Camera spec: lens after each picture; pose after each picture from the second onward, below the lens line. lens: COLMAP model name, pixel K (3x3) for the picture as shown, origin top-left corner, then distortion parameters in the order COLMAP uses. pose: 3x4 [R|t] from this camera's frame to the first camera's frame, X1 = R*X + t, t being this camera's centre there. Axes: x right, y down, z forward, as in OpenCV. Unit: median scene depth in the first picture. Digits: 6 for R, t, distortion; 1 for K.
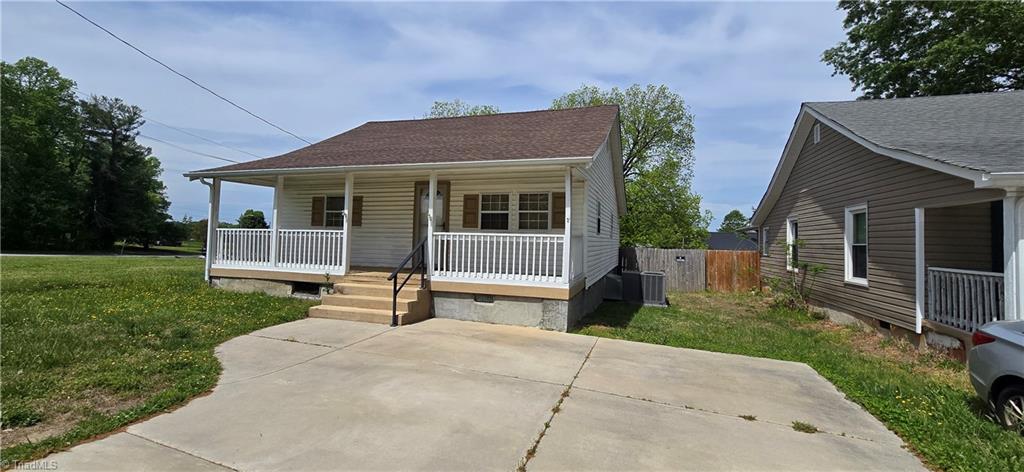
lens RADIAL K [[421.3, 0, 500.7], [0, 421.3, 226.3], [0, 0, 1]] dist [-0.003184, -0.000239]
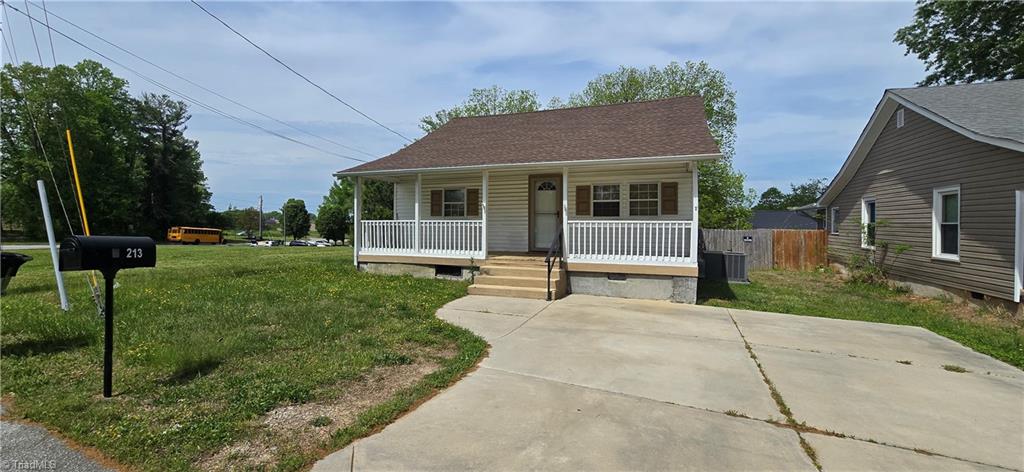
lens RADIAL K [[421.3, 0, 500.7], [0, 421.3, 226.3], [0, 0, 1]] dist [-0.003184, -0.000239]
pose [[0.998172, -0.020173, -0.056970, -0.229483], [0.022542, 0.998894, 0.041251, -0.018720], [0.056075, -0.042460, 0.997523, -0.137611]]
